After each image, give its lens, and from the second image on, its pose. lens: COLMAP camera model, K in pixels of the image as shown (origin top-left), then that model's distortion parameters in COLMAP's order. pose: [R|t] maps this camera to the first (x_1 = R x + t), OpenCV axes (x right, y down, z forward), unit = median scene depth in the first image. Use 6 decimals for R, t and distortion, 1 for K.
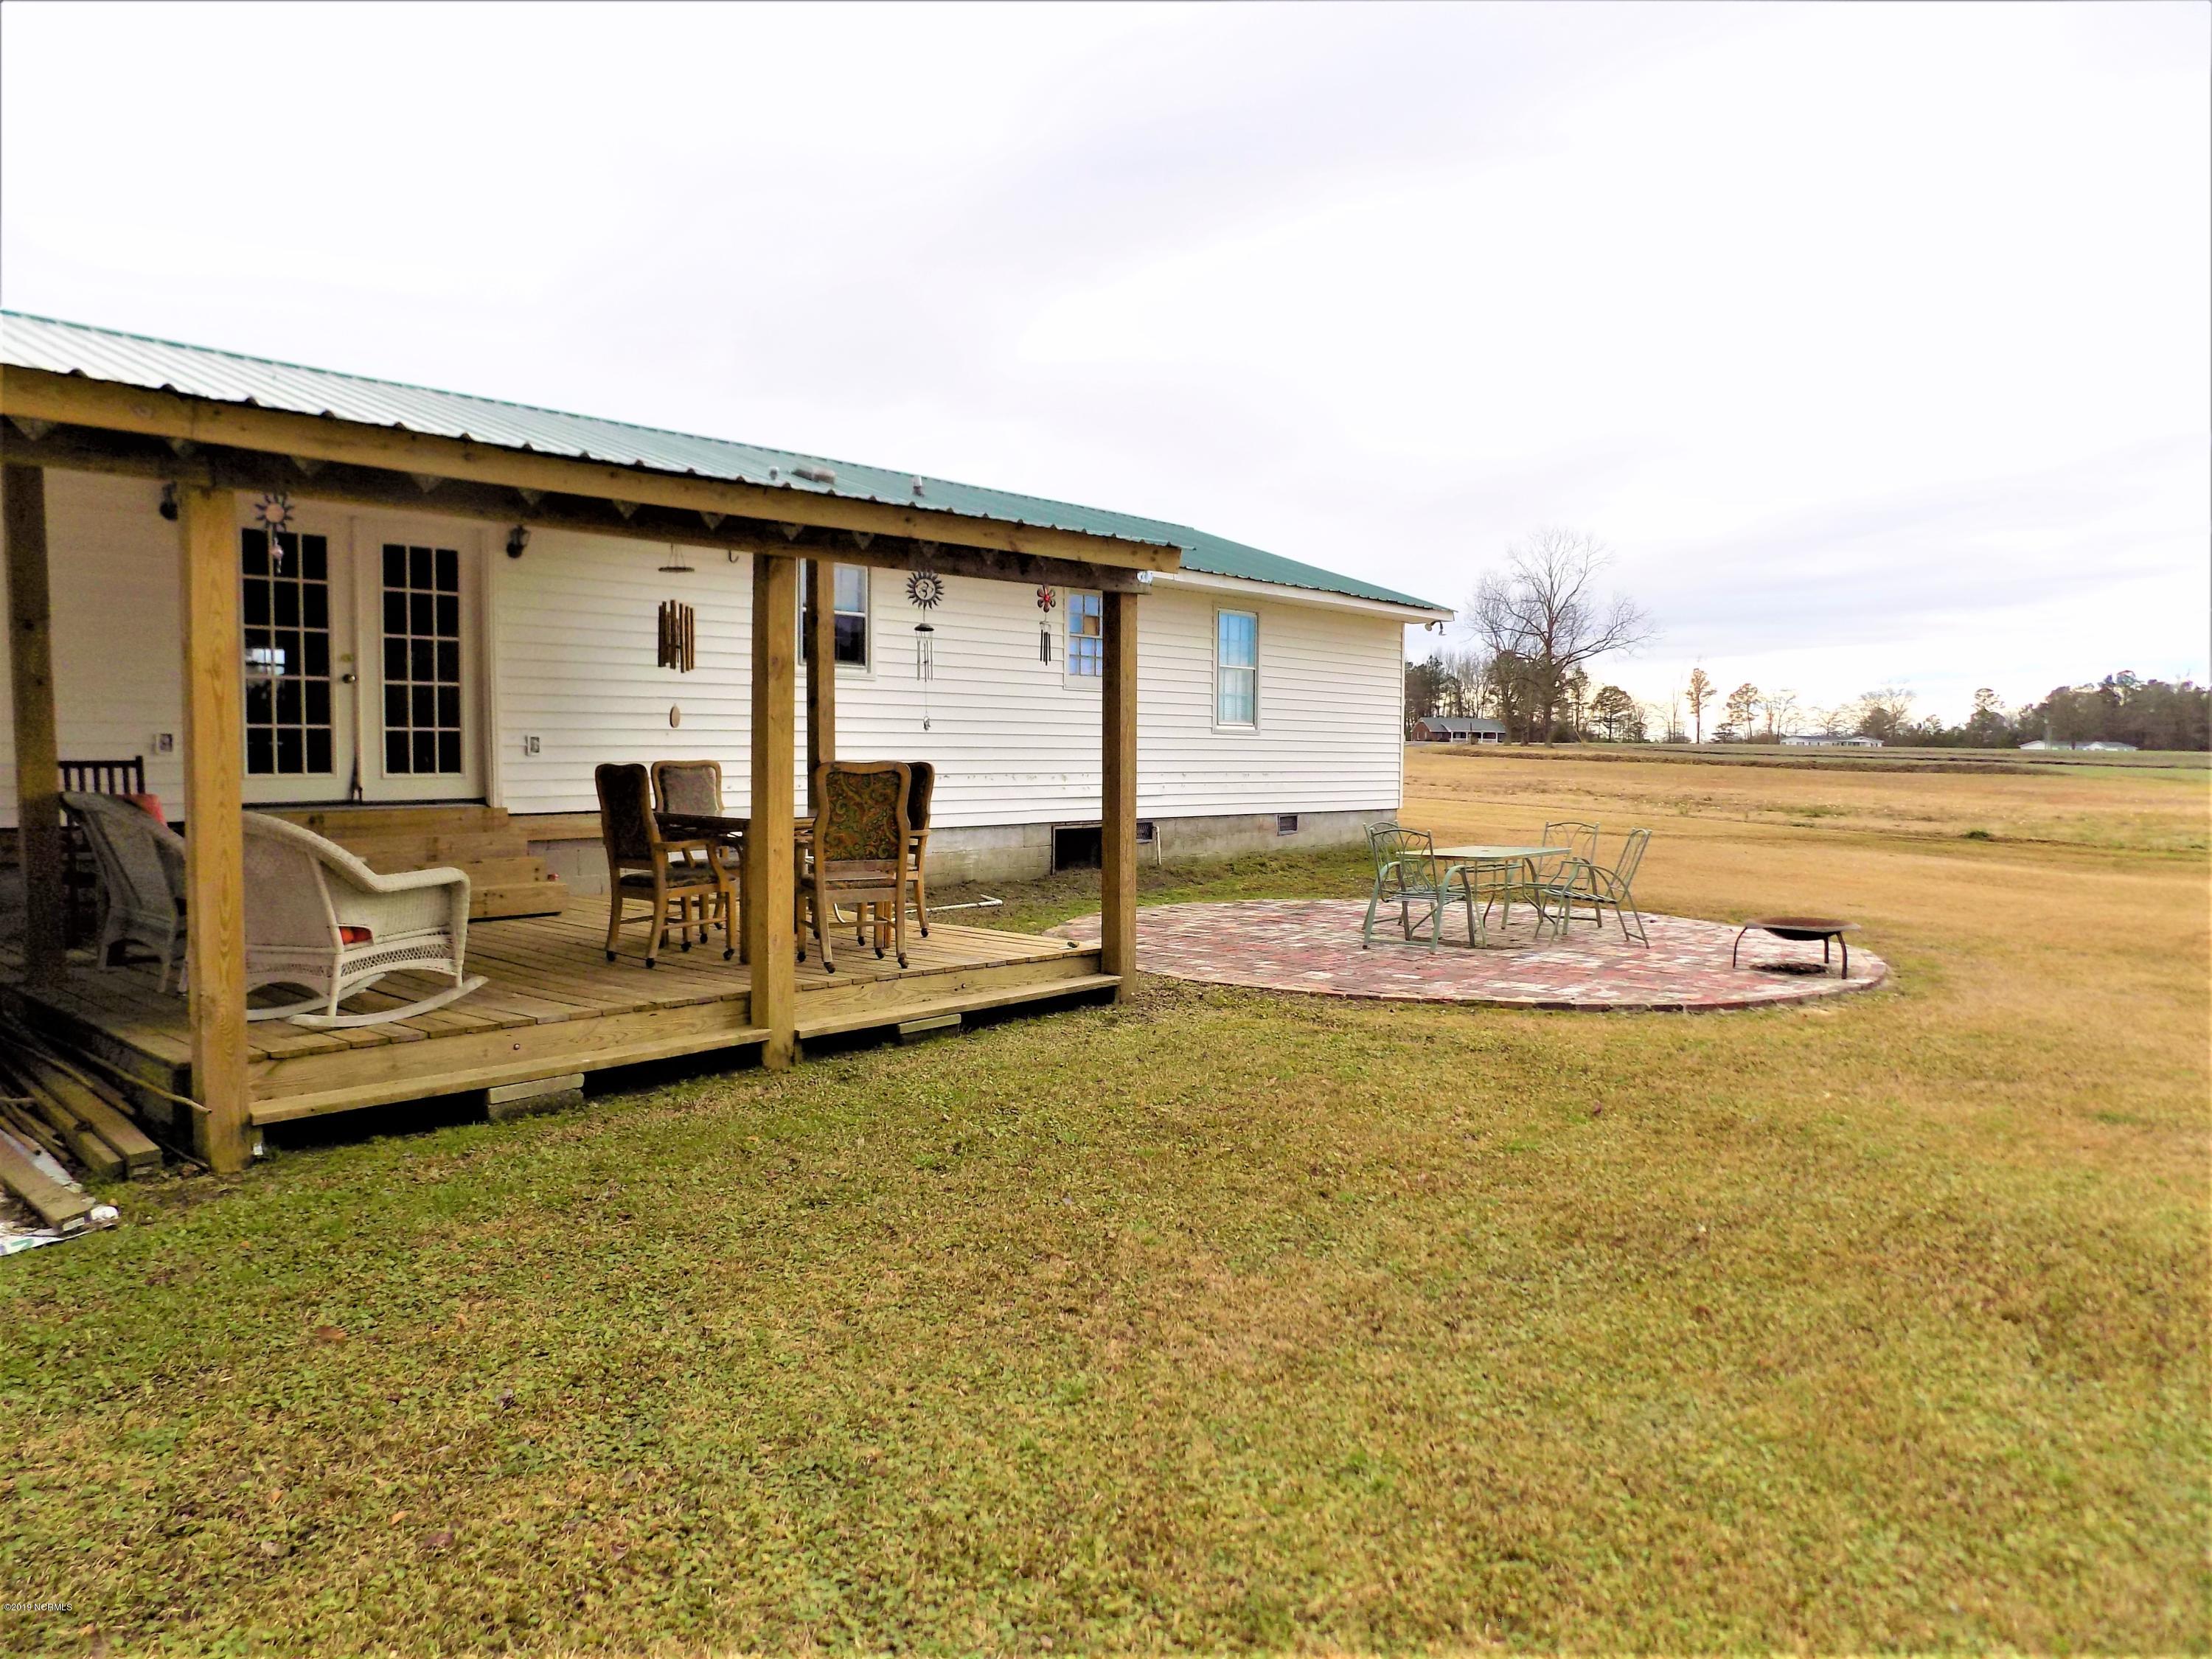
lens RADIAL K [[1537.1, 0, 1106.0], [0, 1537.1, 829.5], [0, 0, 1]] dist [-0.008652, 0.001510]
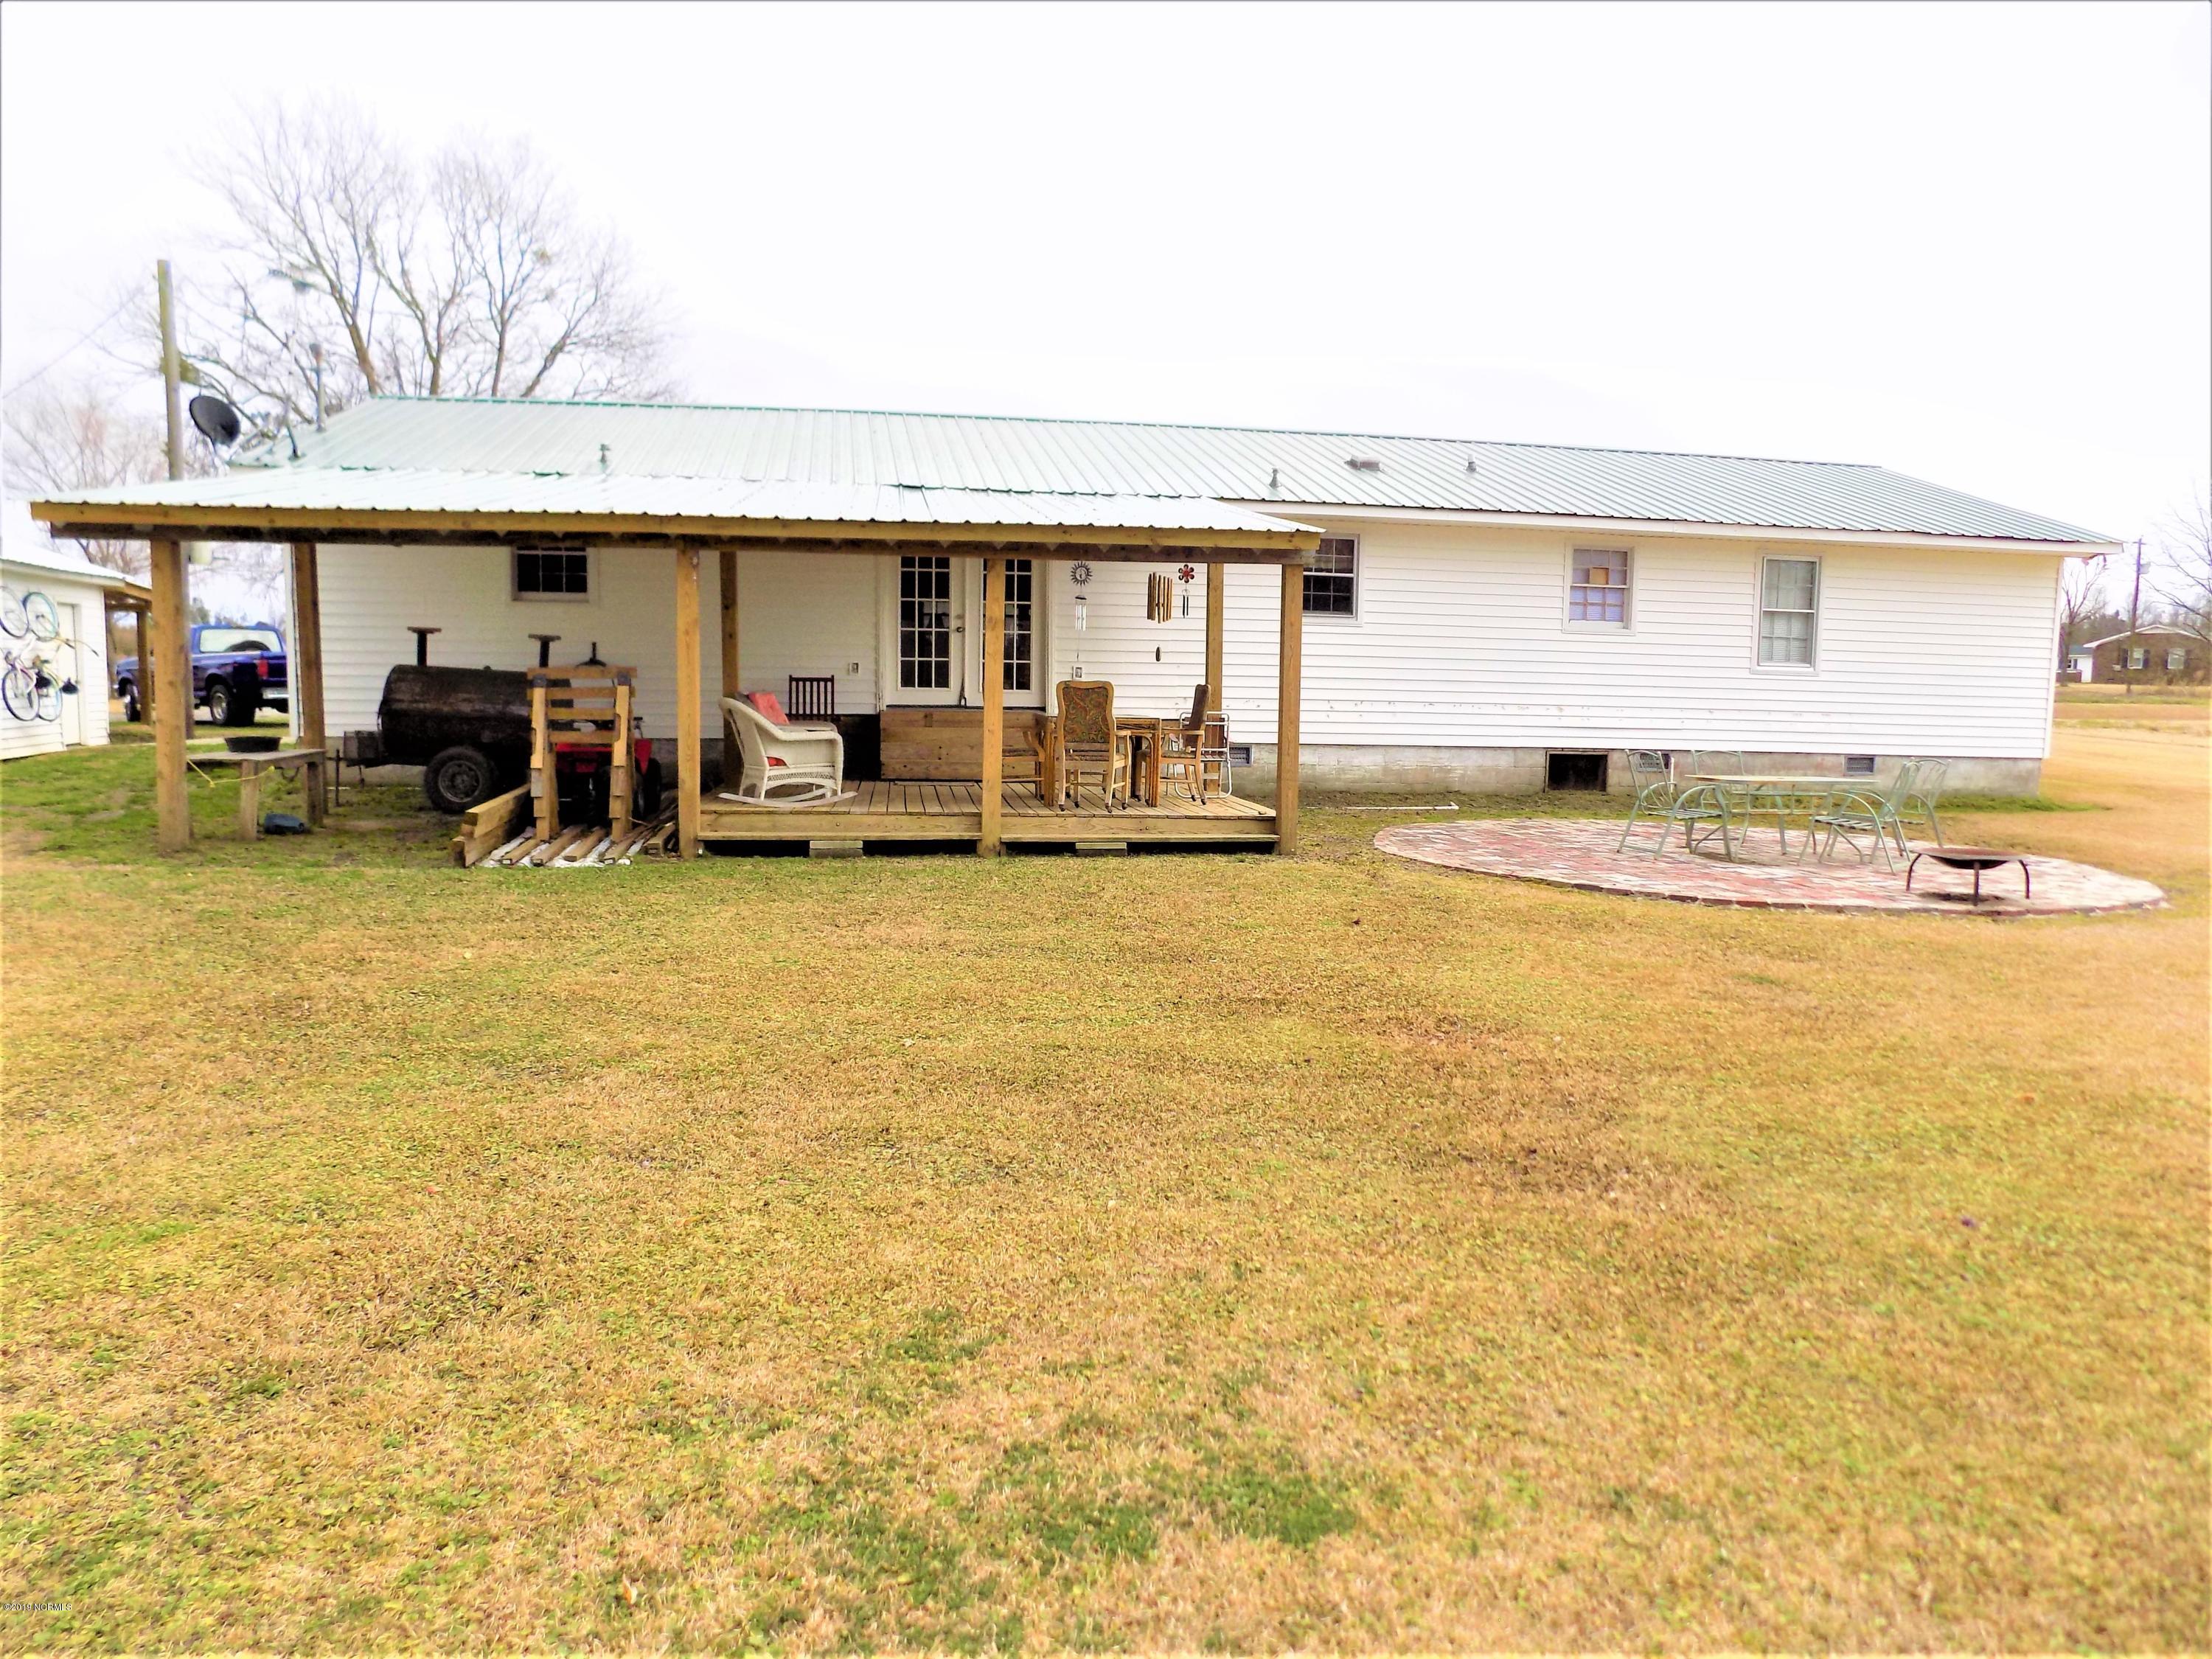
lens RADIAL K [[1537.1, 0, 1106.0], [0, 1537.1, 829.5], [0, 0, 1]] dist [-0.008652, 0.001510]
pose [[0.798711, 0.071341, -0.597470, 0.610046], [-0.047958, 0.997335, 0.054975, 0.014972], [0.599800, -0.015255, 0.800005, -0.202070]]
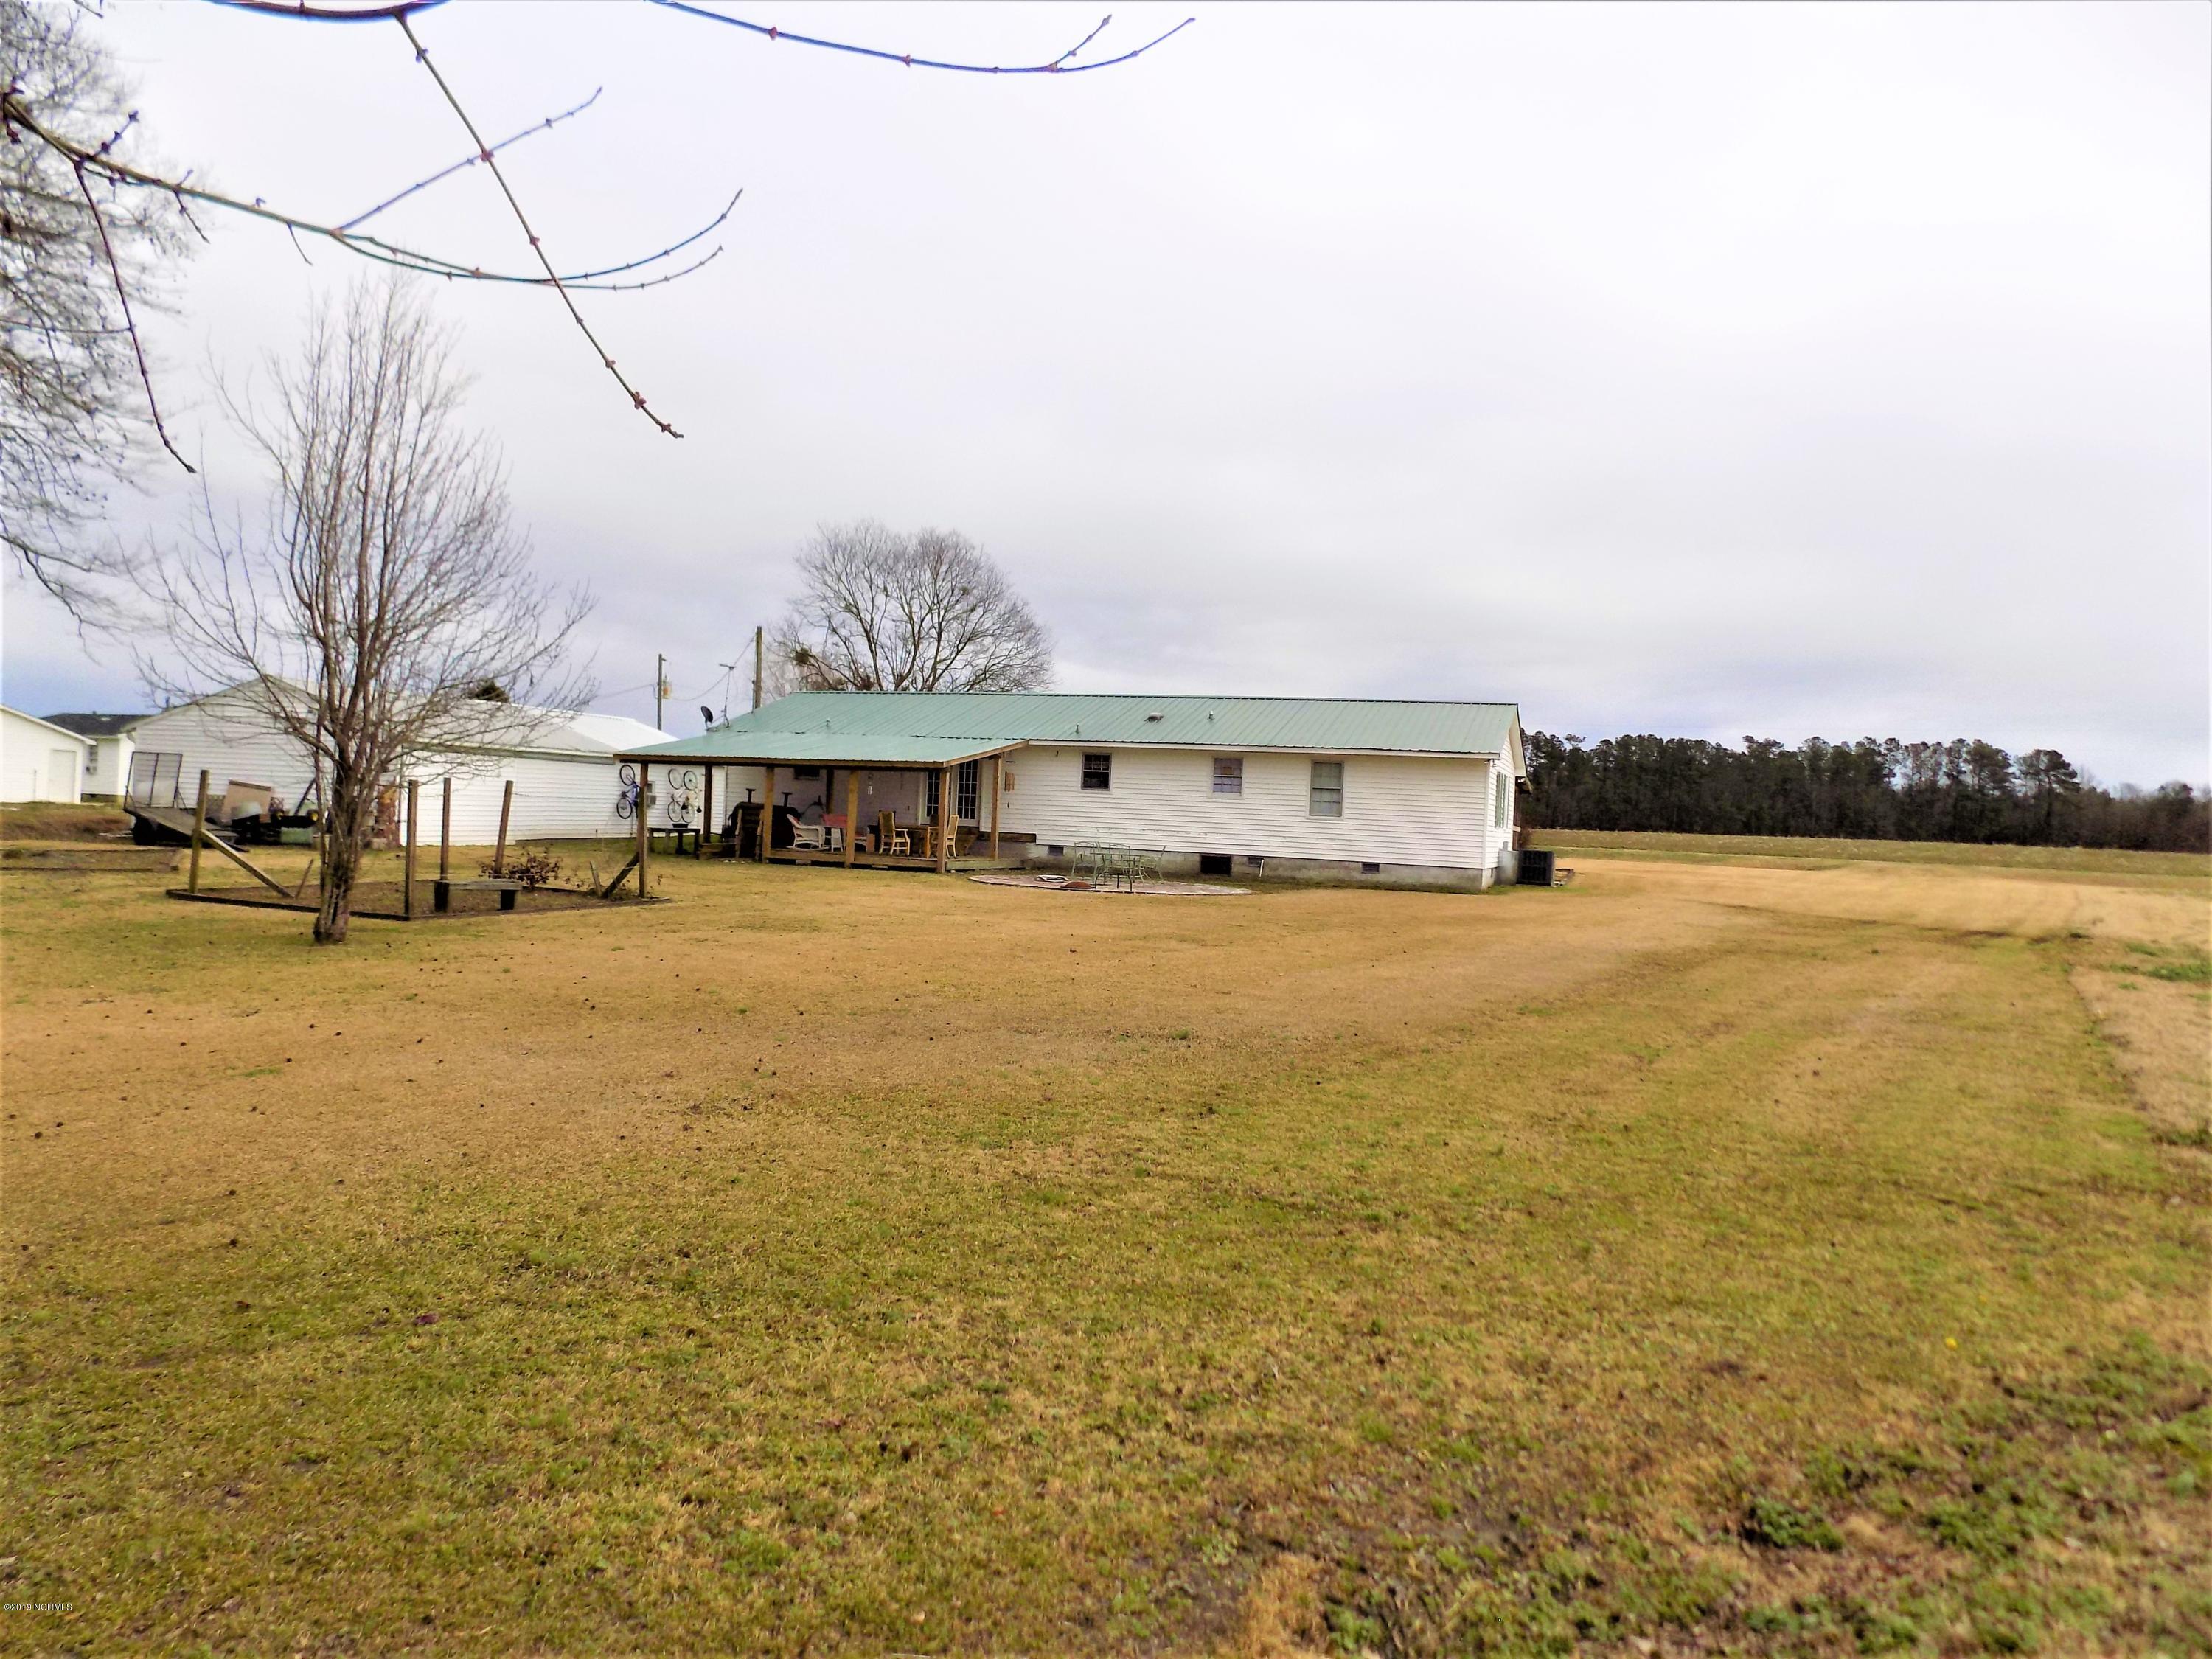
lens RADIAL K [[1537.1, 0, 1106.0], [0, 1537.1, 829.5], [0, 0, 1]] dist [-0.008652, 0.001510]
pose [[0.341231, 0.020707, -0.939751, 3.451350], [-0.088541, 0.996020, -0.010203, -0.003242], [0.935800, 0.086688, 0.341707, 0.007585]]
